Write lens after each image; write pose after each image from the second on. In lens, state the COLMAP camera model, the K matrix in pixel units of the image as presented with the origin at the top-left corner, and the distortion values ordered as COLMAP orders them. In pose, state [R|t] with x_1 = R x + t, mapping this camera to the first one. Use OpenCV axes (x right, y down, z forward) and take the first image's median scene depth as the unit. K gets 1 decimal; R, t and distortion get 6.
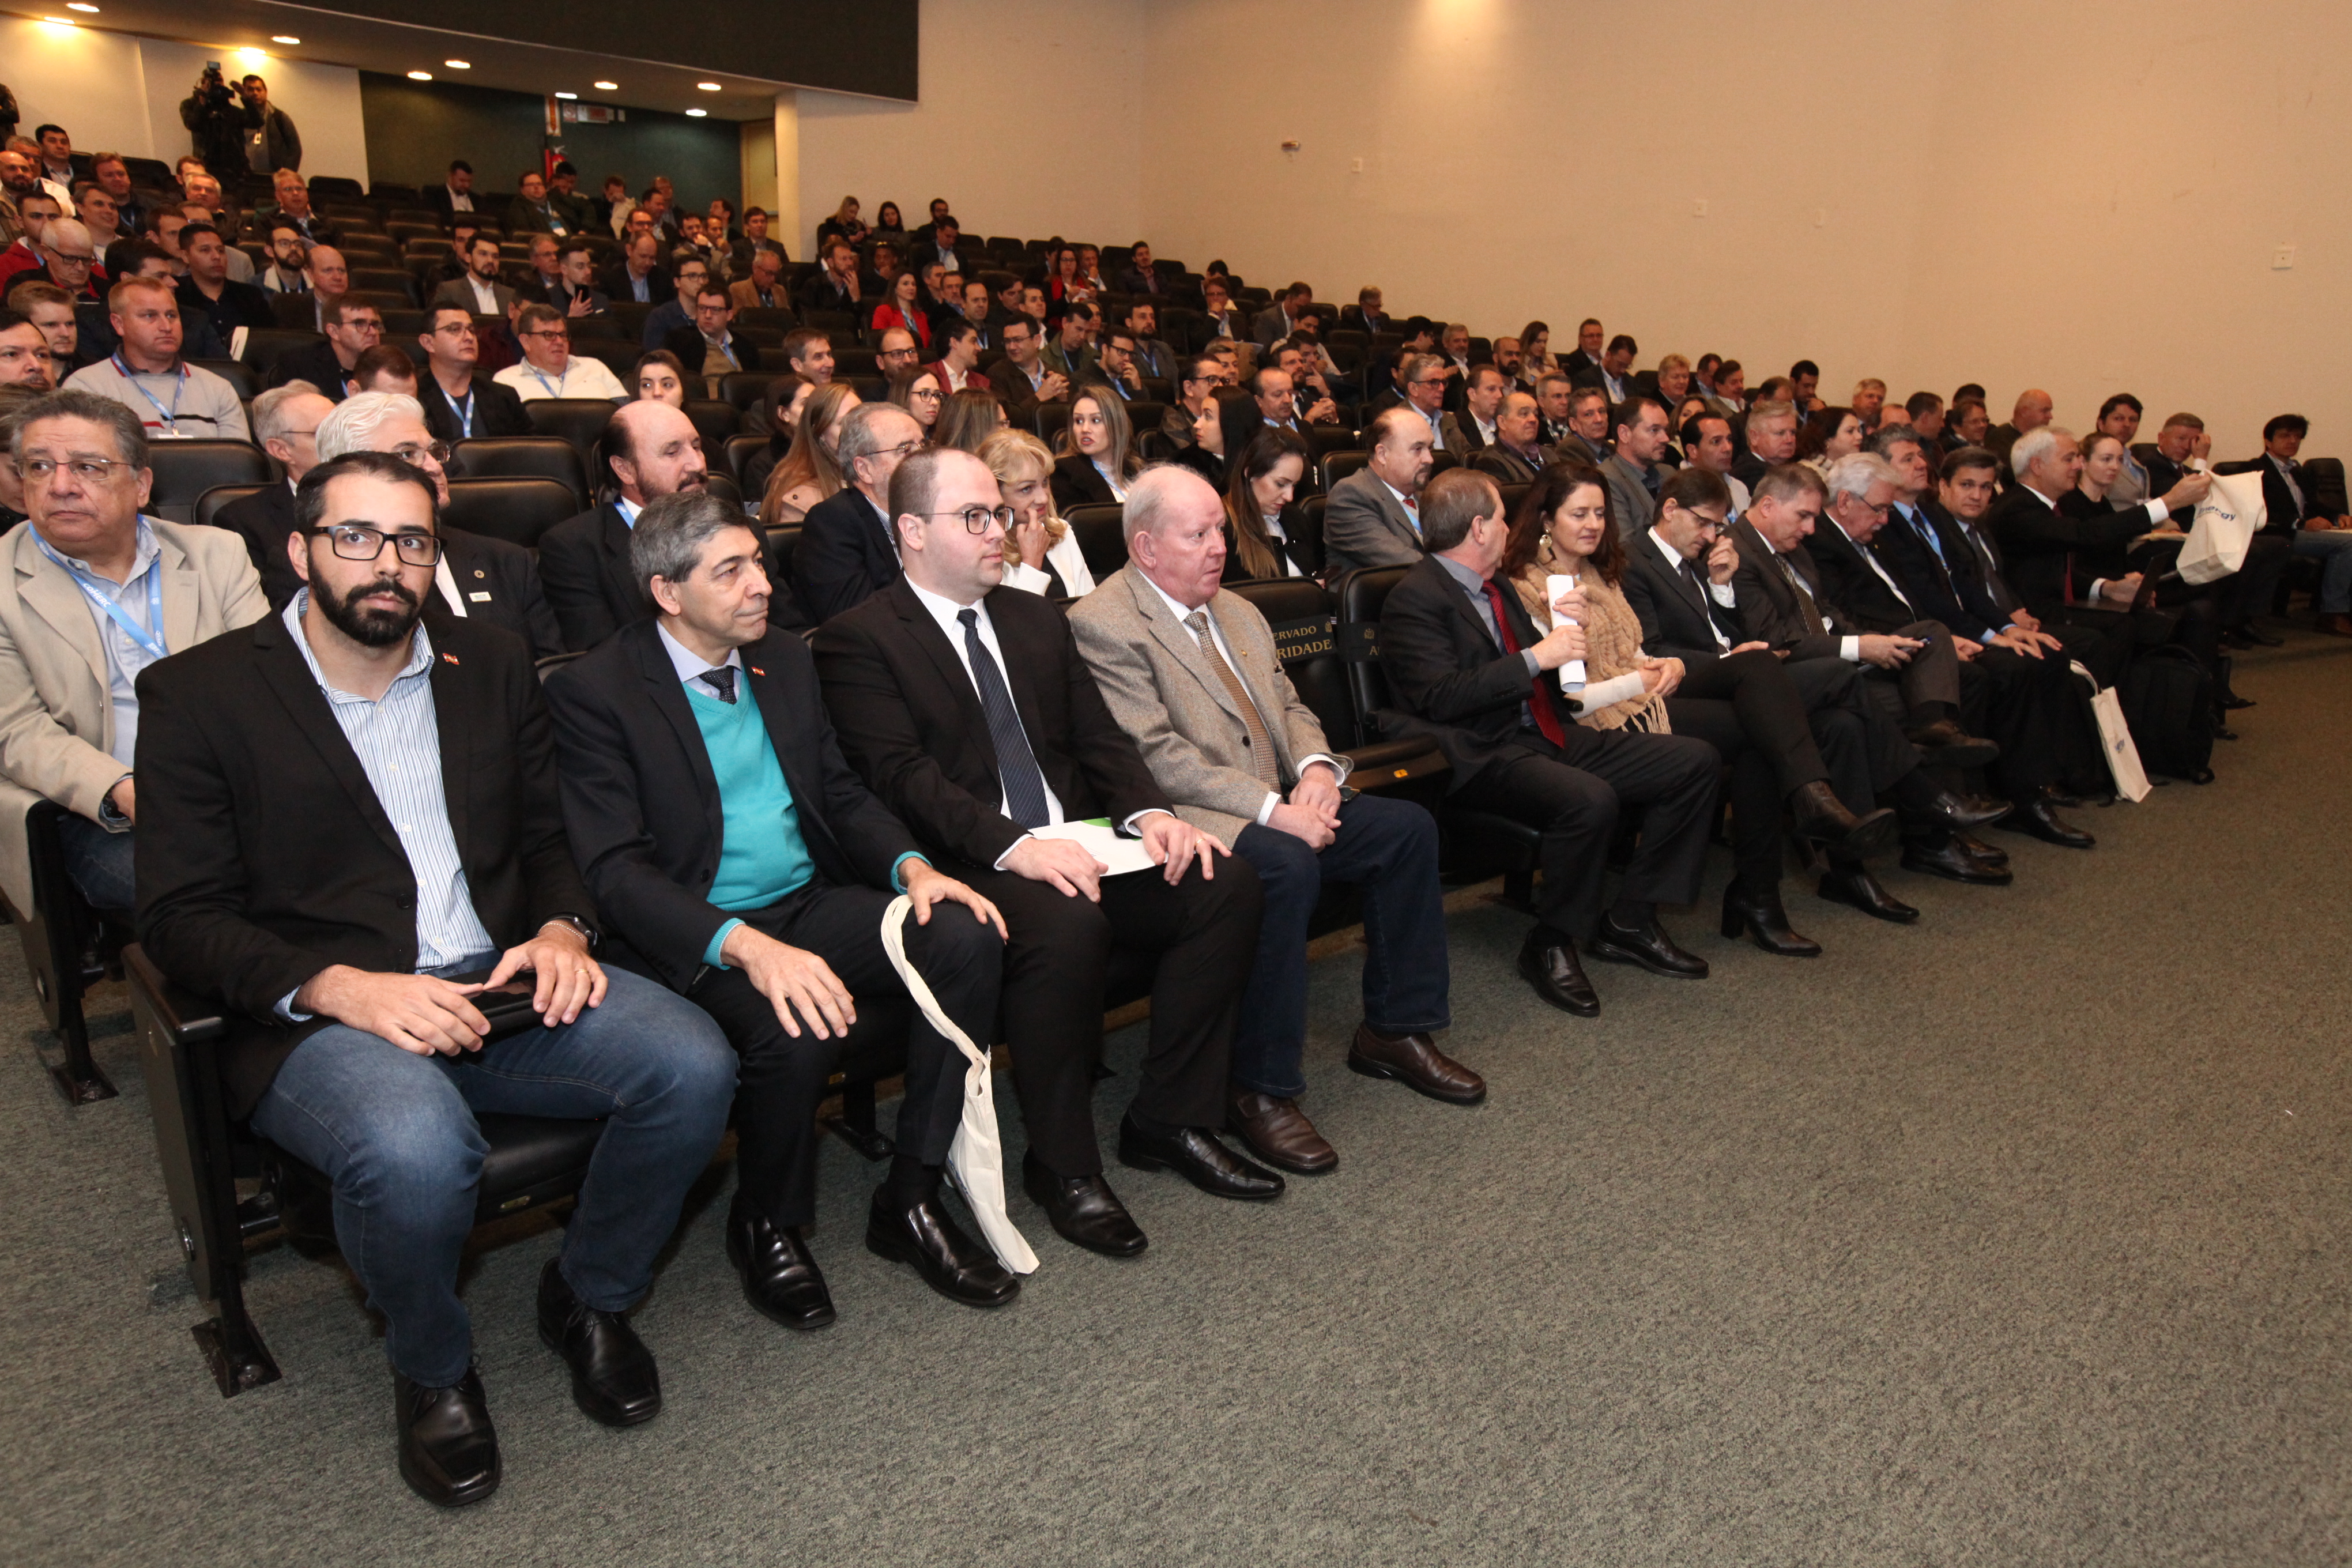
lens RADIAL K [[1657.9, 0, 1180.9], [0, 1657.9, 787.8], [0, 0, 1]] dist [-0.024184, 0.068913]
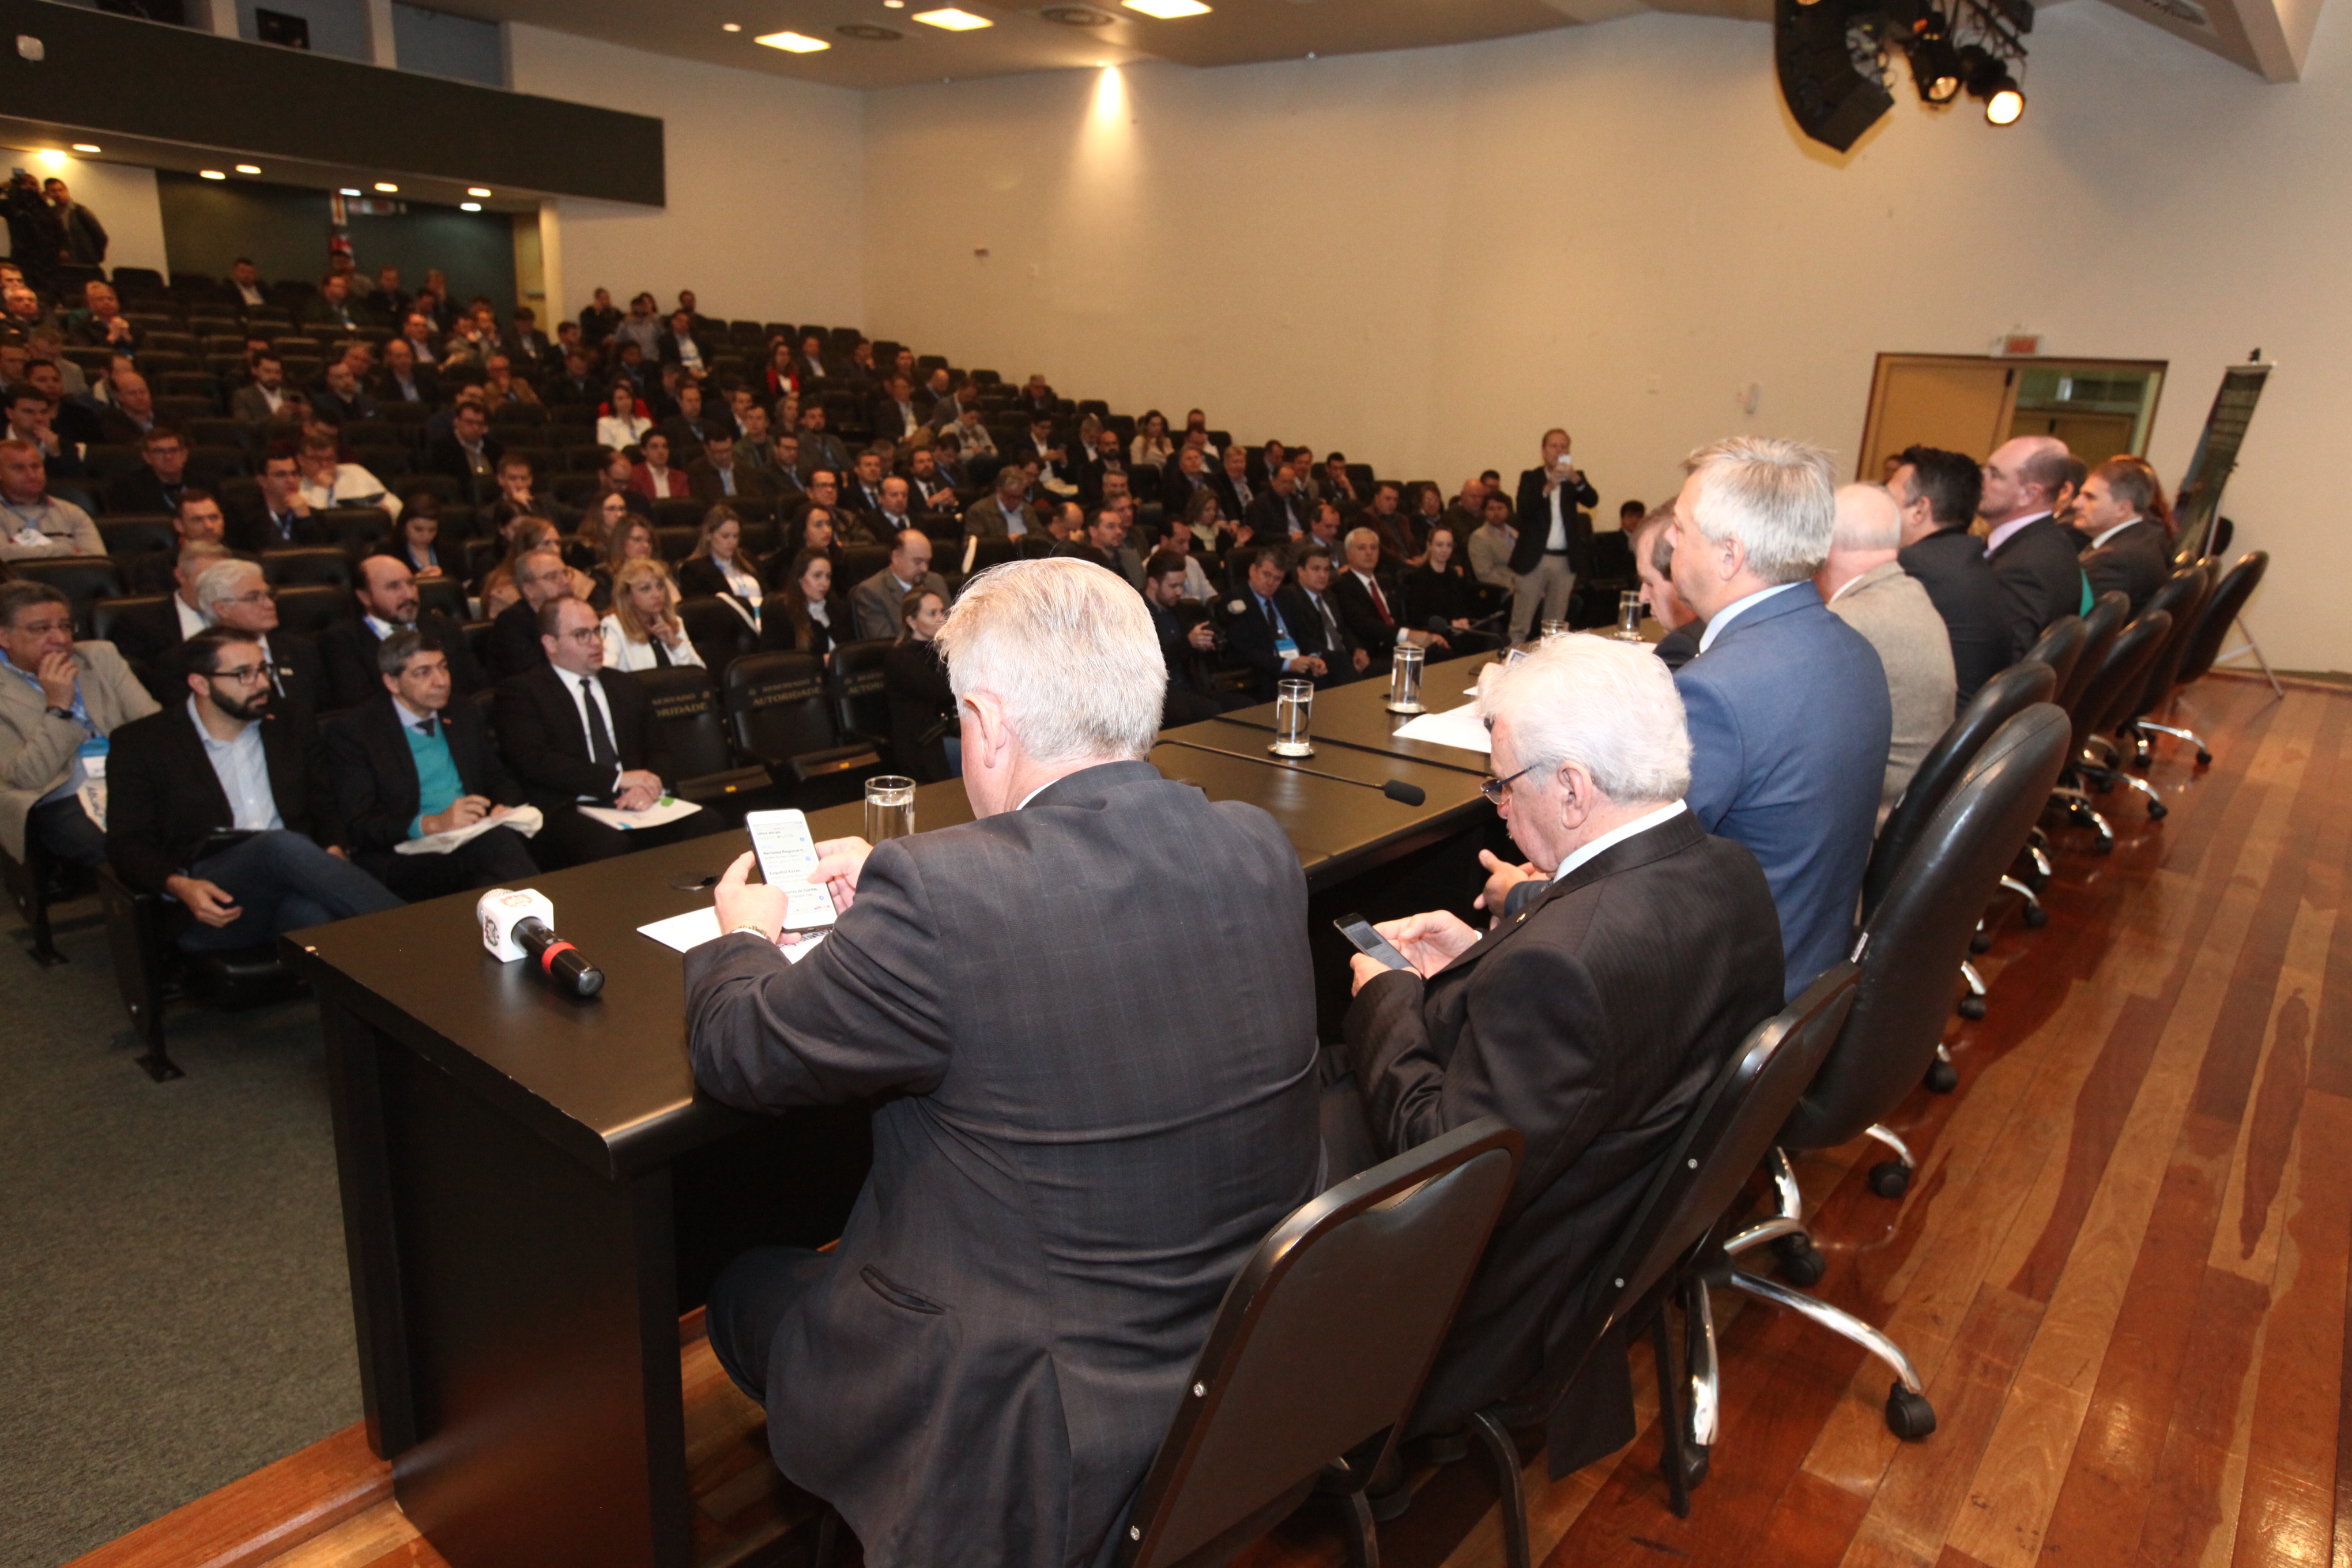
lens RADIAL K [[1442.3, 0, 1180.5], [0, 1442.3, 770.2], [0, 0, 1]] dist [-0.004080, 0.029954]
pose [[0.988167, -0.021986, 0.151799, 0.072226], [0.021419, 0.999756, 0.005368, -0.001741], [-0.151880, -0.002053, 0.988397, -0.168511]]
